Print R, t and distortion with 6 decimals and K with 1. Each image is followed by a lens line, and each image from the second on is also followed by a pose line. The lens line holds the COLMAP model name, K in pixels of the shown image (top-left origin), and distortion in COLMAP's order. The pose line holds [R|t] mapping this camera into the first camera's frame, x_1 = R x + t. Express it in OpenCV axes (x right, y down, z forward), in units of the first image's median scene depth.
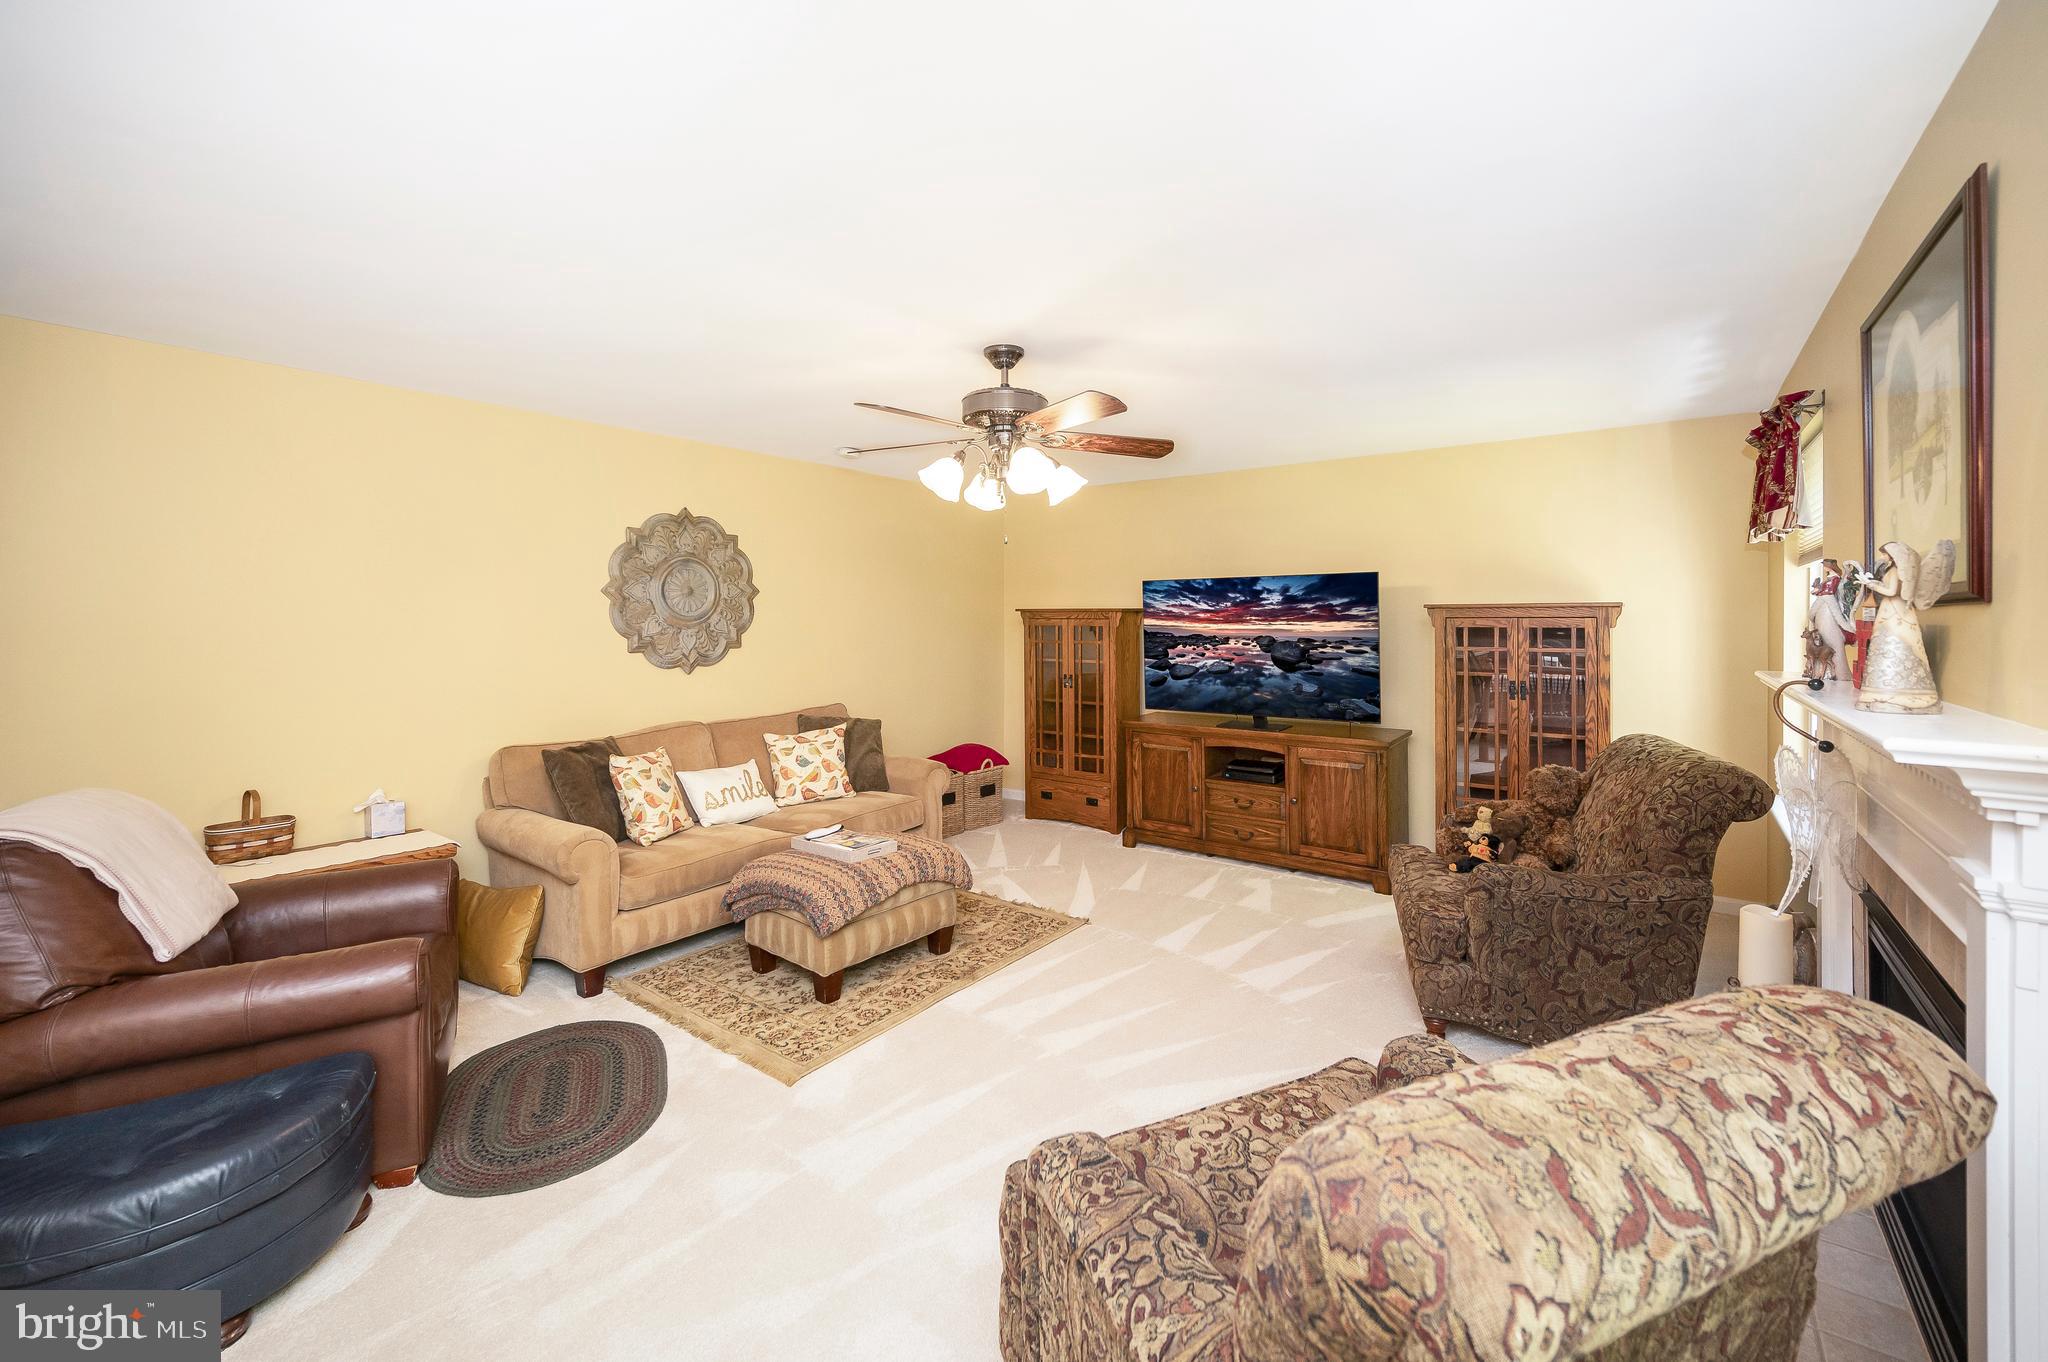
lens RADIAL K [[830.3, 0, 1066.9], [0, 830.3, 628.4], [0, 0, 1]] dist [0.001998, -0.001695]
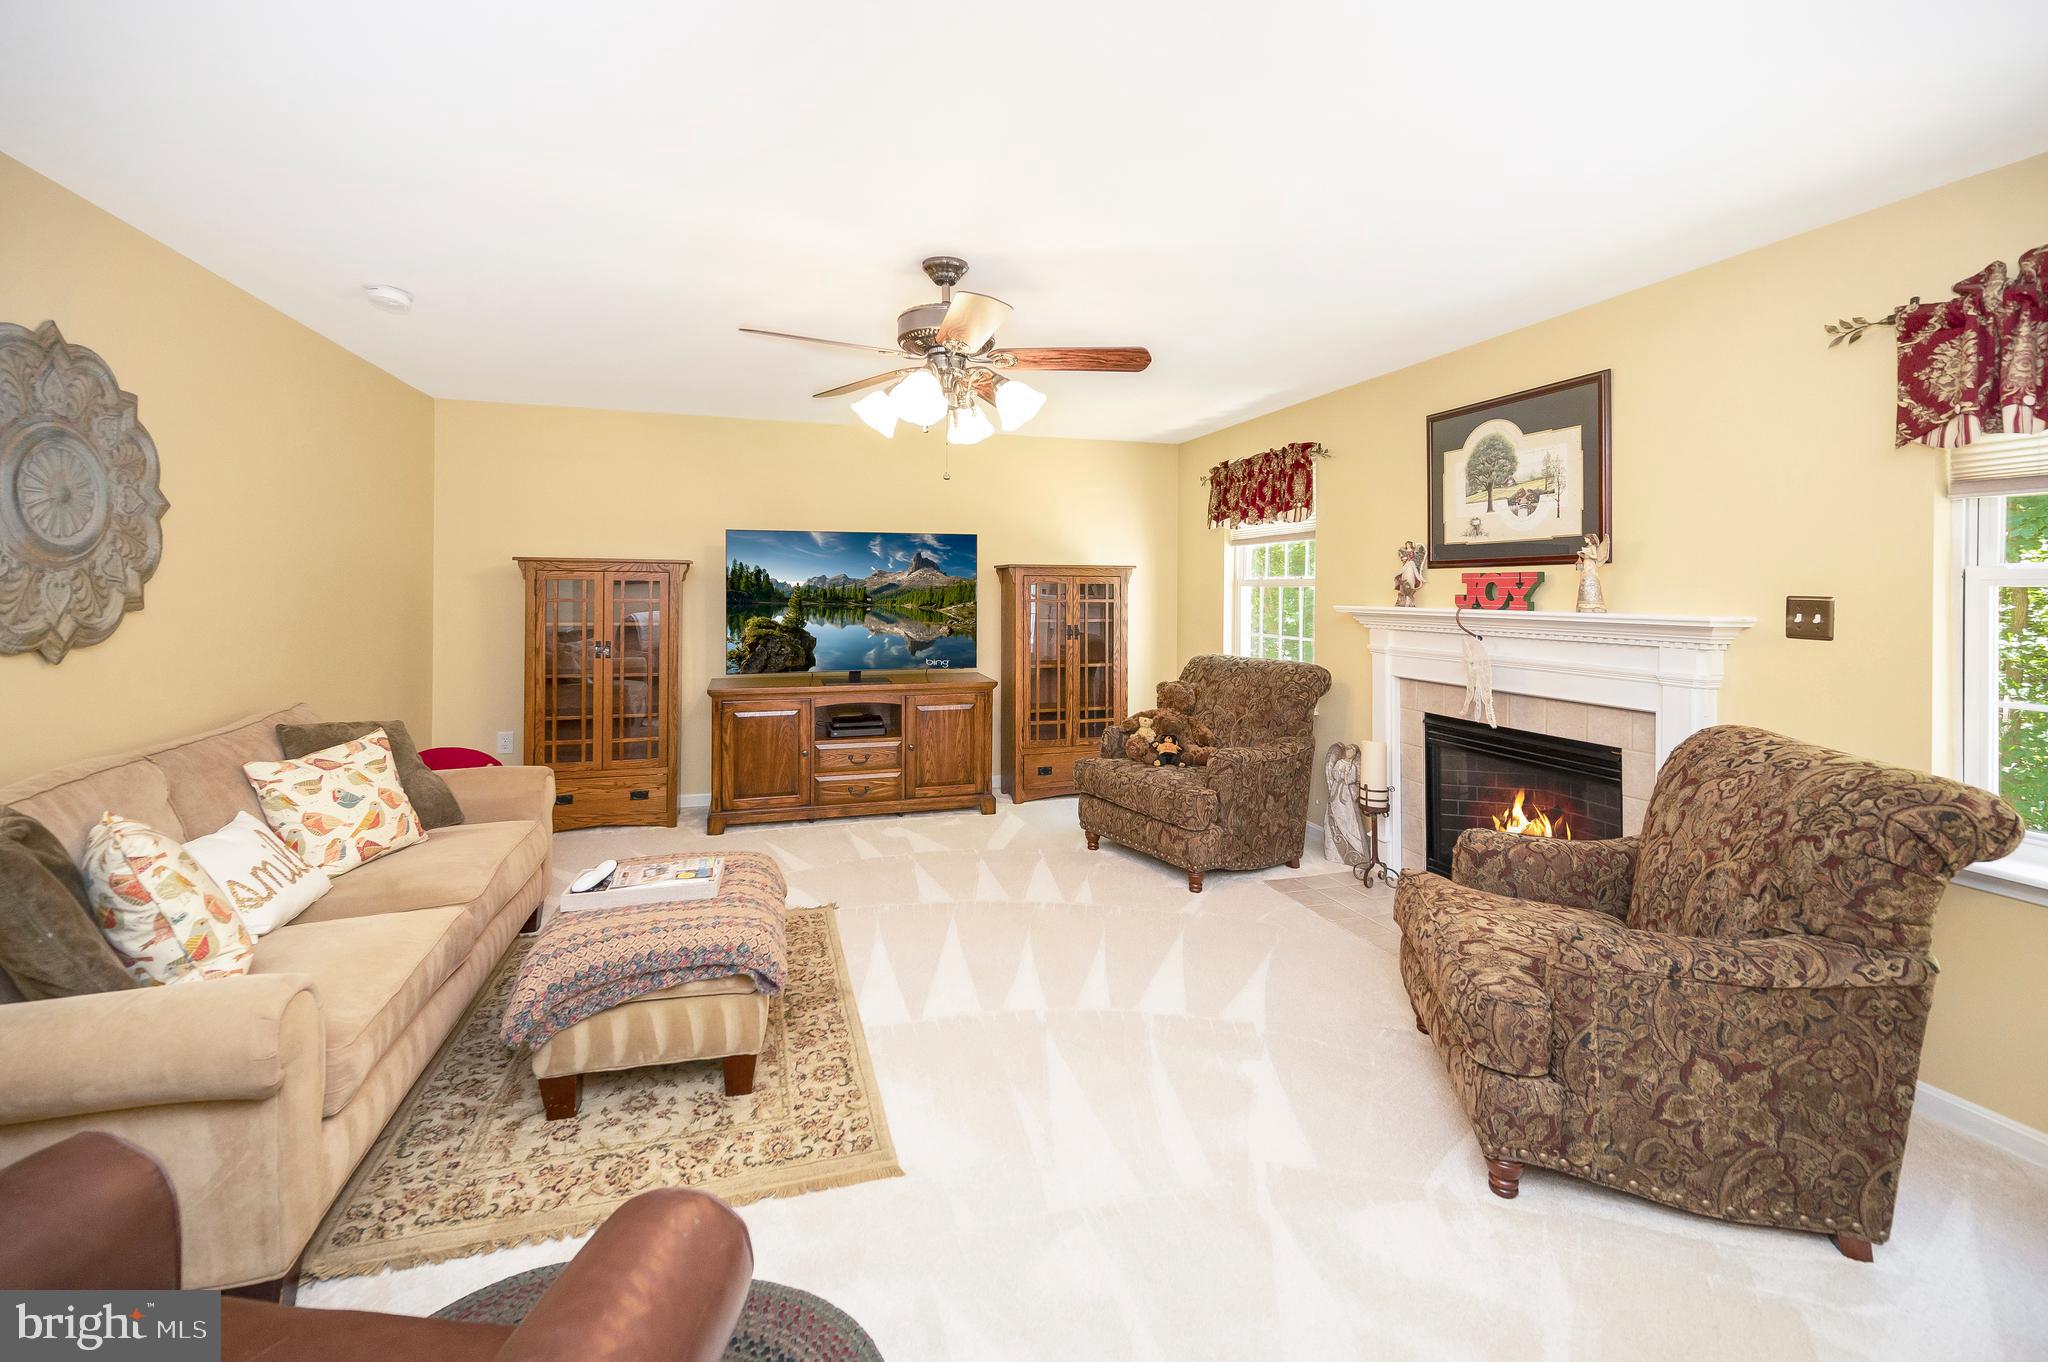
lens RADIAL K [[830.3, 0, 1009.5], [0, 830.3, 584.5], [0, 0, 1]] dist [0.001998, -0.001695]
pose [[0.615542, 0.009199, 0.788050, -0.499863], [0.001913, 0.999912, -0.013166, 0.016034], [-0.788102, 0.009611, 0.615470, 0.261828]]
